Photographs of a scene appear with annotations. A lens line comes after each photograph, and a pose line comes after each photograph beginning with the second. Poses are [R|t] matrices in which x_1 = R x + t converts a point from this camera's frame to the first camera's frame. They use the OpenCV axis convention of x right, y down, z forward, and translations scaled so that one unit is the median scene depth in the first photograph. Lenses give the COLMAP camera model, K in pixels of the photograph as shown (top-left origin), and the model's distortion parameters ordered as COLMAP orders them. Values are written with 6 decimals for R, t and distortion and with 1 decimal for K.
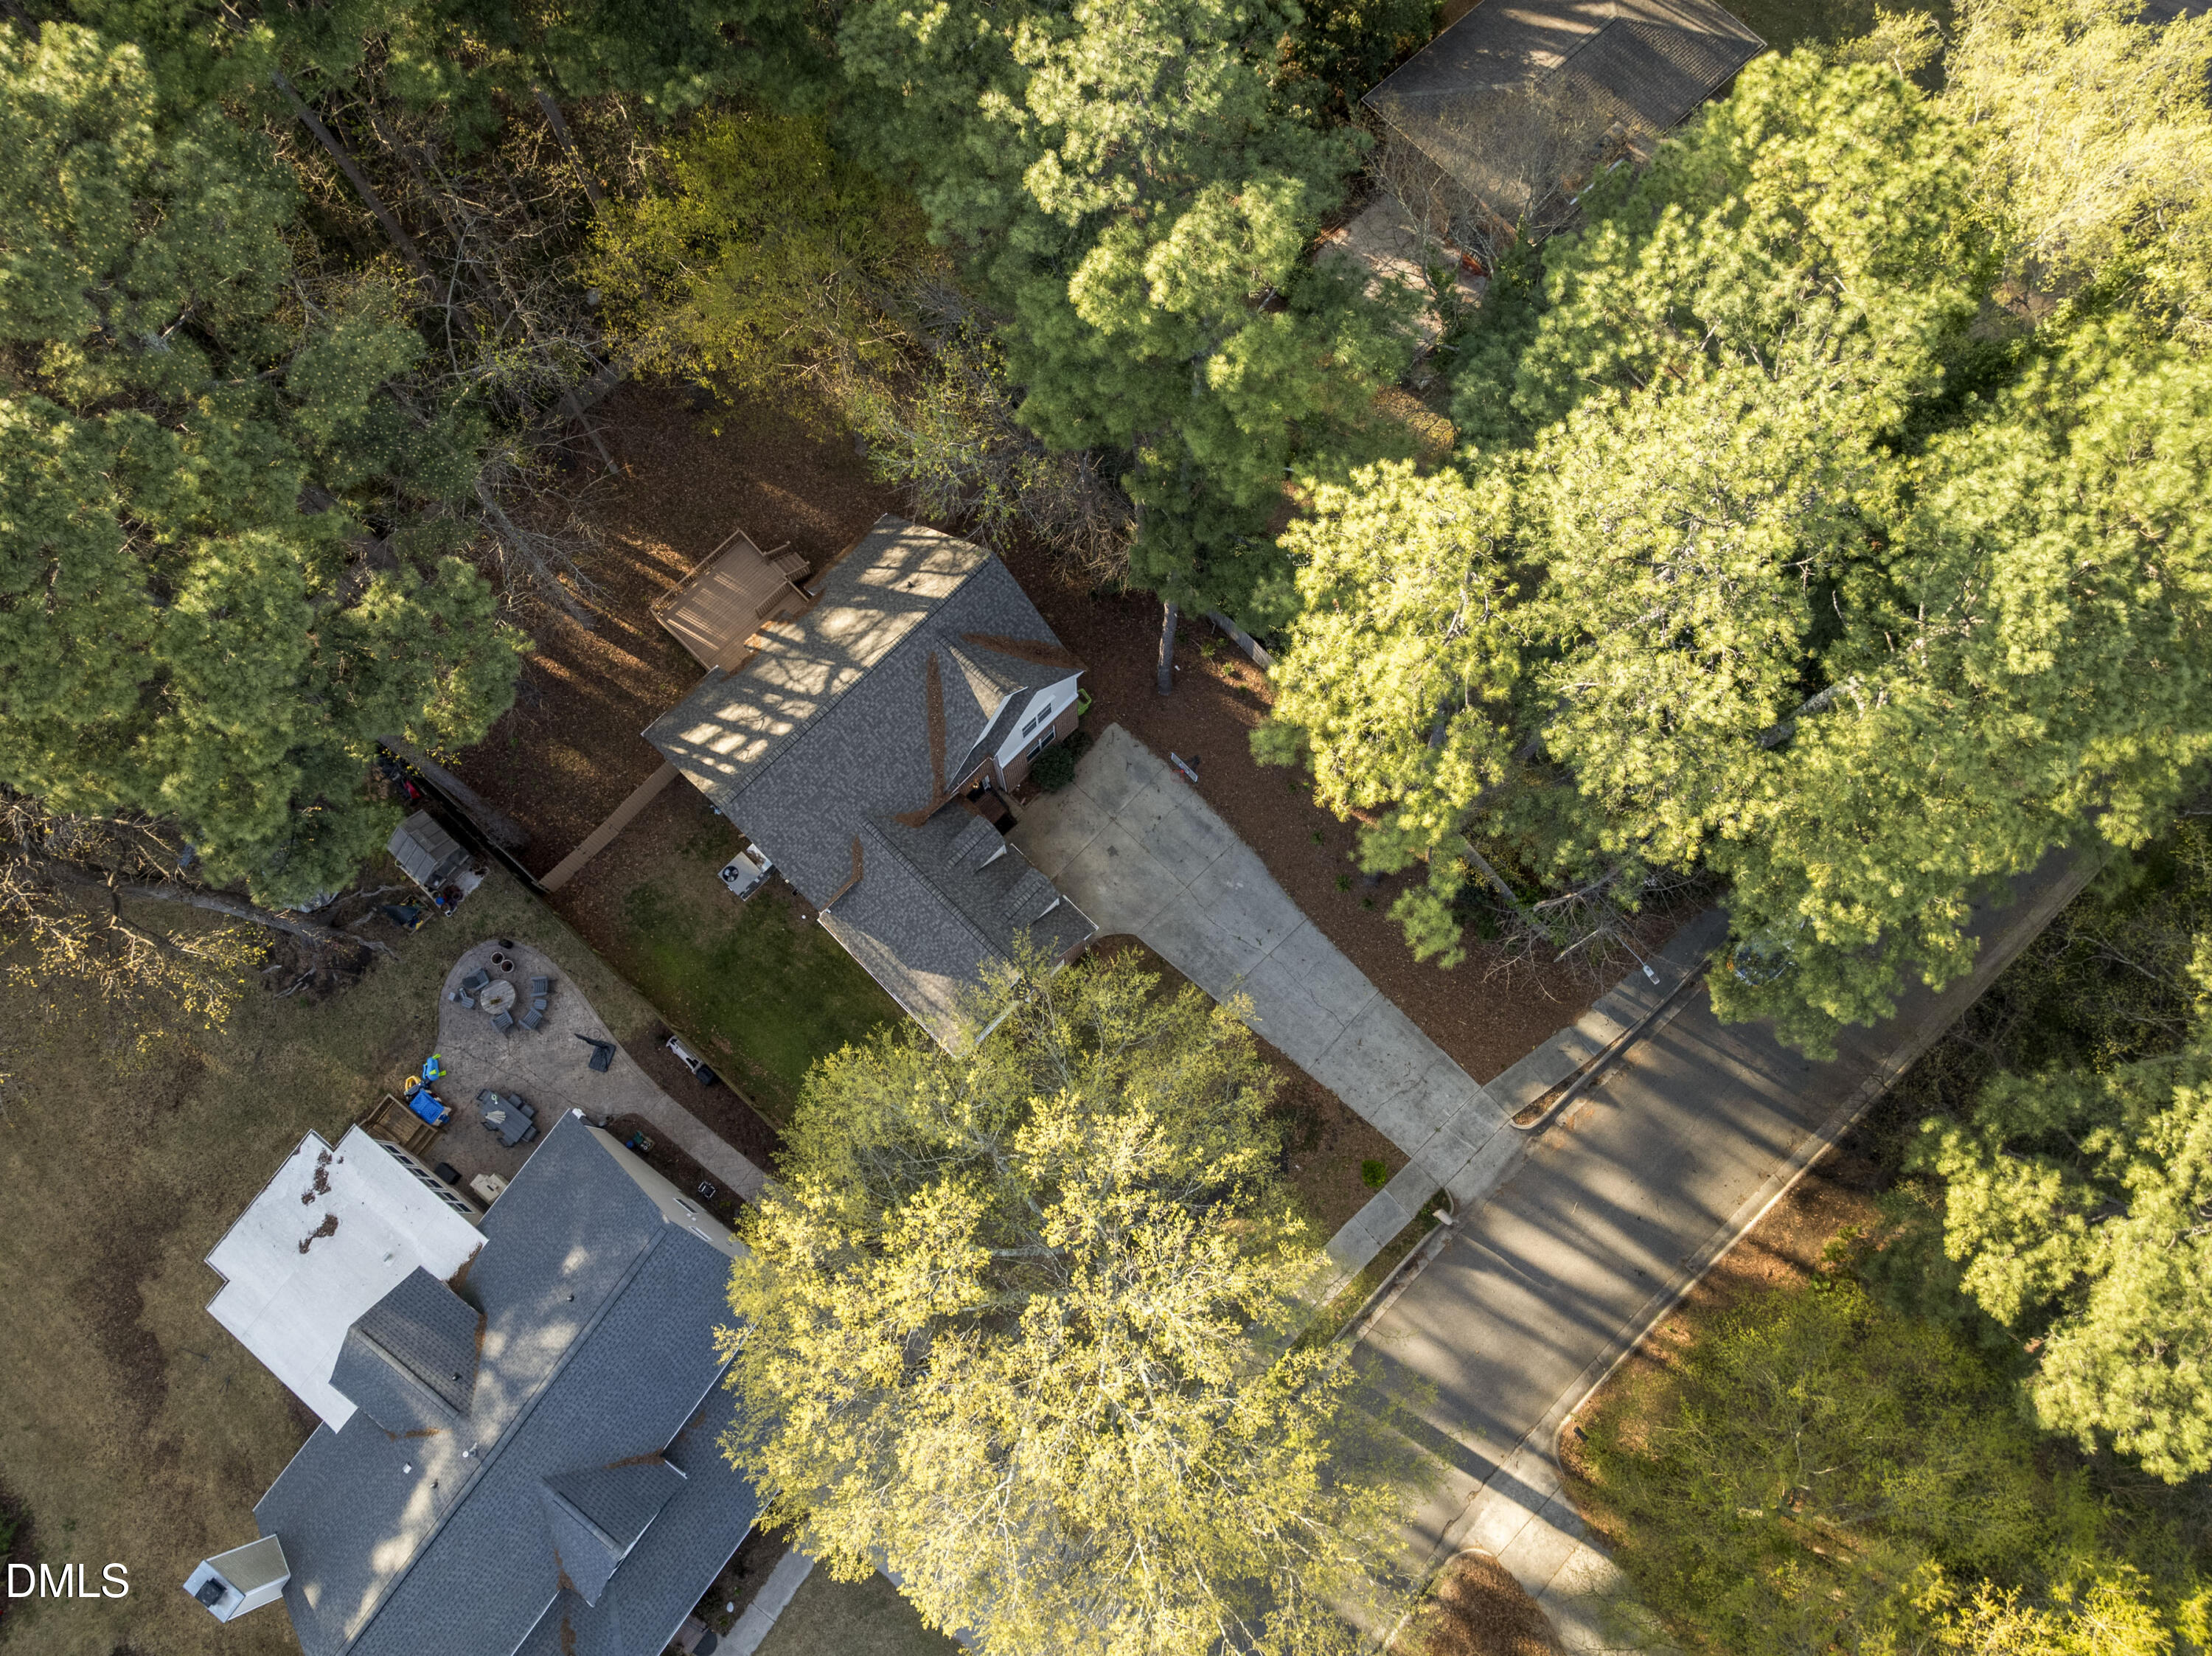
lens RADIAL K [[1539.3, 0, 1106.0], [0, 1539.3, 828.0], [0, 0, 1]] dist [-0.066758, 0.032320]
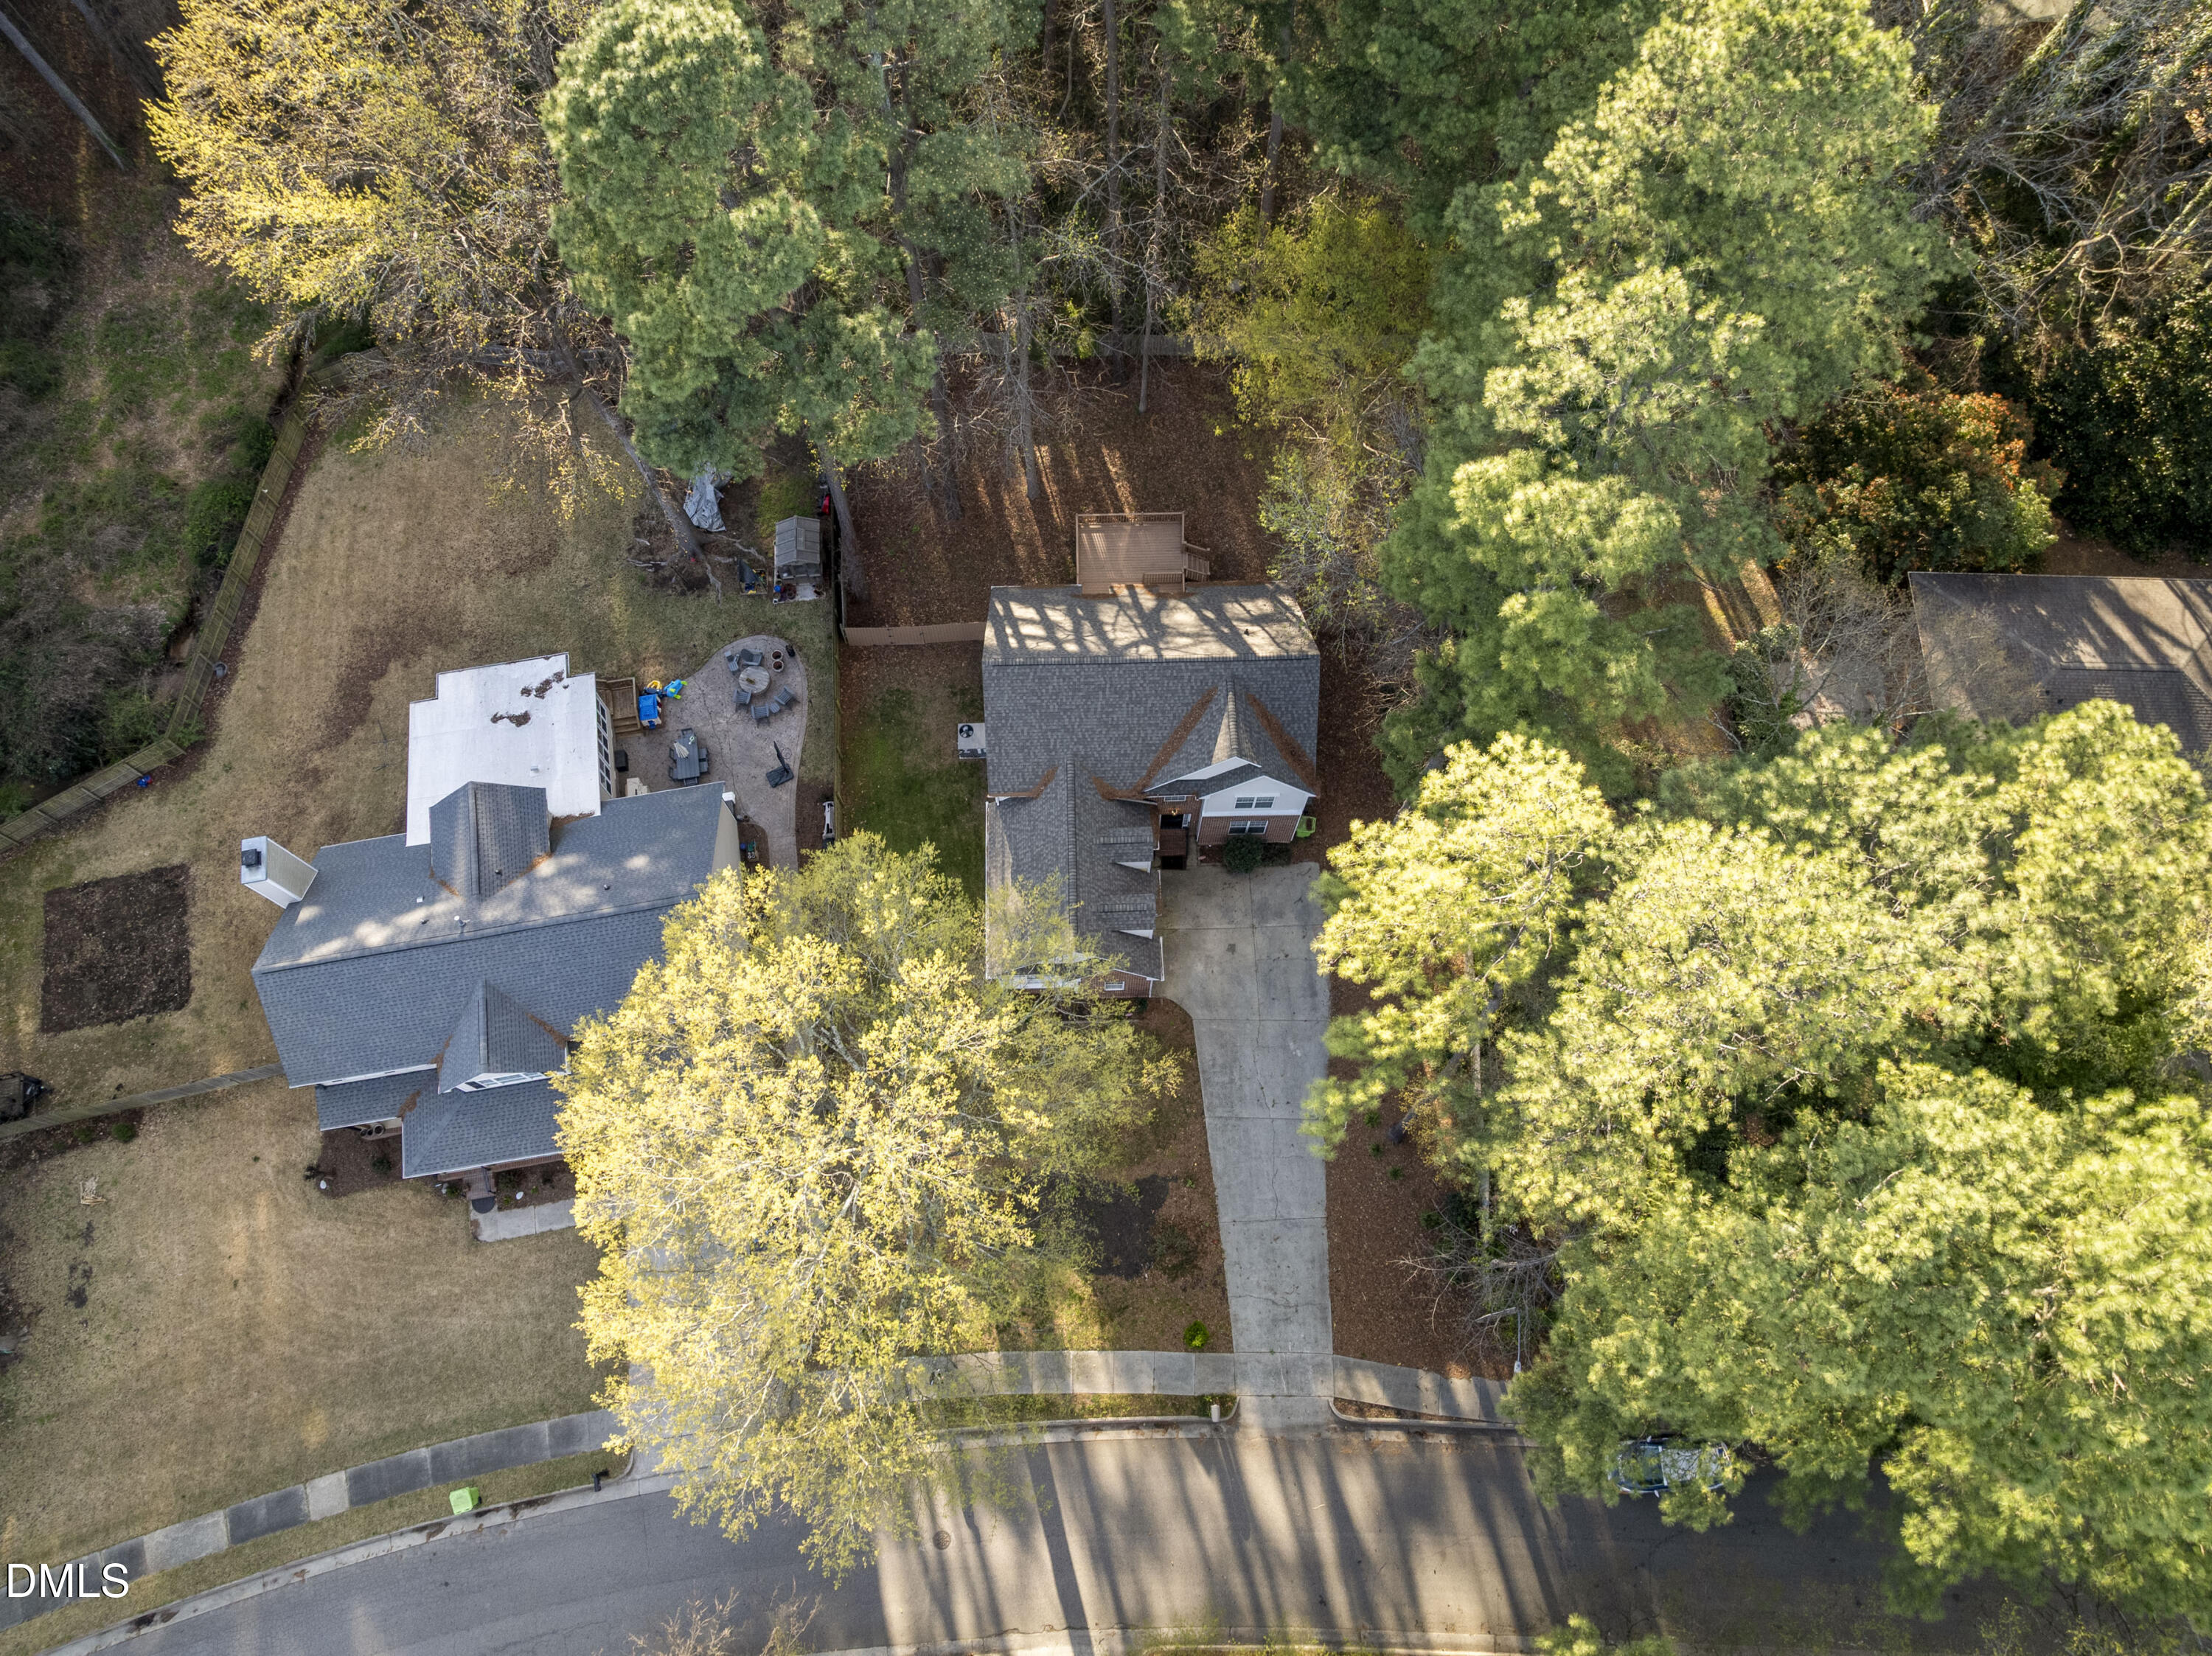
lens RADIAL K [[1547.0, 0, 1077.2], [0, 1547.0, 827.8], [0, 0, 1]] dist [-0.055719, -0.004768]
pose [[0.712335, 0.659894, -0.238996, 0.160451], [-0.676255, 0.736452, 0.017829, 0.010268], [0.187774, 0.148922, 0.970857, -0.087967]]
